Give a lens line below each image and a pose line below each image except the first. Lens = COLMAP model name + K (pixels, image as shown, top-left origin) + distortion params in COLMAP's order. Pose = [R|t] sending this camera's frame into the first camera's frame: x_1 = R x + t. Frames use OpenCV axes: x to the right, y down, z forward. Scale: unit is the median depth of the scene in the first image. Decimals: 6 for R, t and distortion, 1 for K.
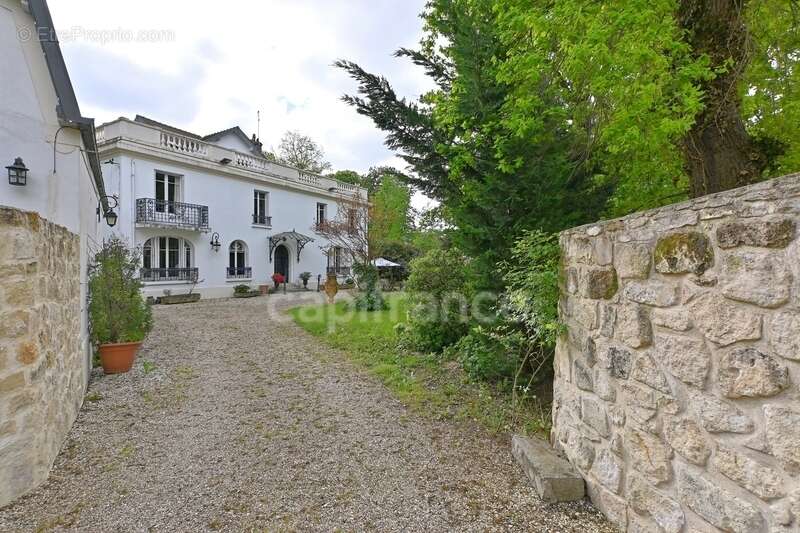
lens RADIAL K [[394.6, 0, 400.0], [0, 394.6, 266.5], [0, 0, 1]] dist [-0.000267, 0.000578]
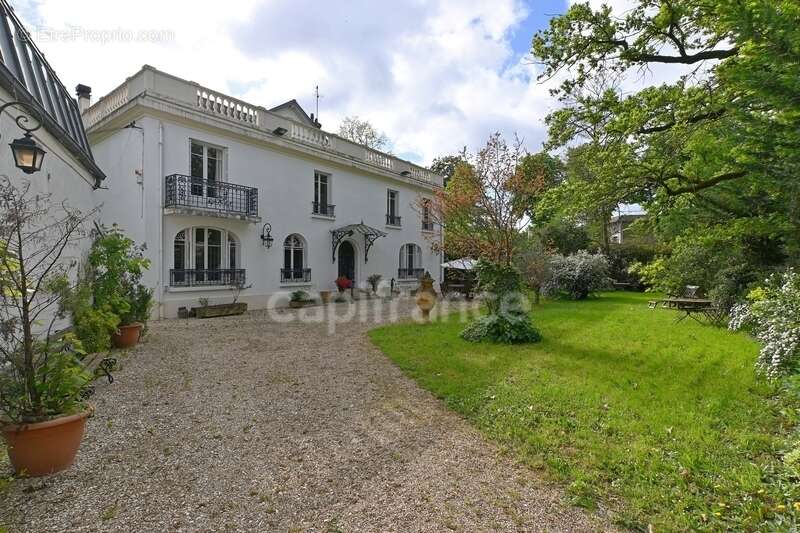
lens RADIAL K [[394.6, 0, 400.0], [0, 394.6, 266.5], [0, 0, 1]] dist [-0.000267, 0.000578]
pose [[0.992588, 0.002503, -0.121504, -0.110926], [-0.003144, 0.999982, -0.005082, 0.001313], [0.121489, 0.005426, 0.992578, 0.255239]]
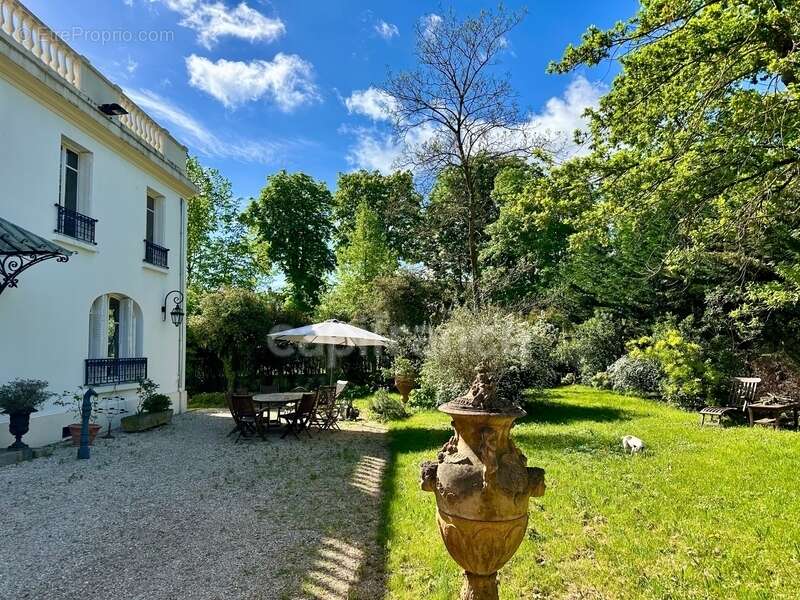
lens RADIAL K [[562.3, 0, 400.0], [0, 562.3, 300.0], [0, 0, 1]] dist [-0.002600, -0.002808]
pose [[0.878580, 0.025791, 0.476899, -0.239591], [0.022428, 0.995211, -0.095140, 0.002623], [-0.477069, 0.094283, 0.873794, 0.687362]]
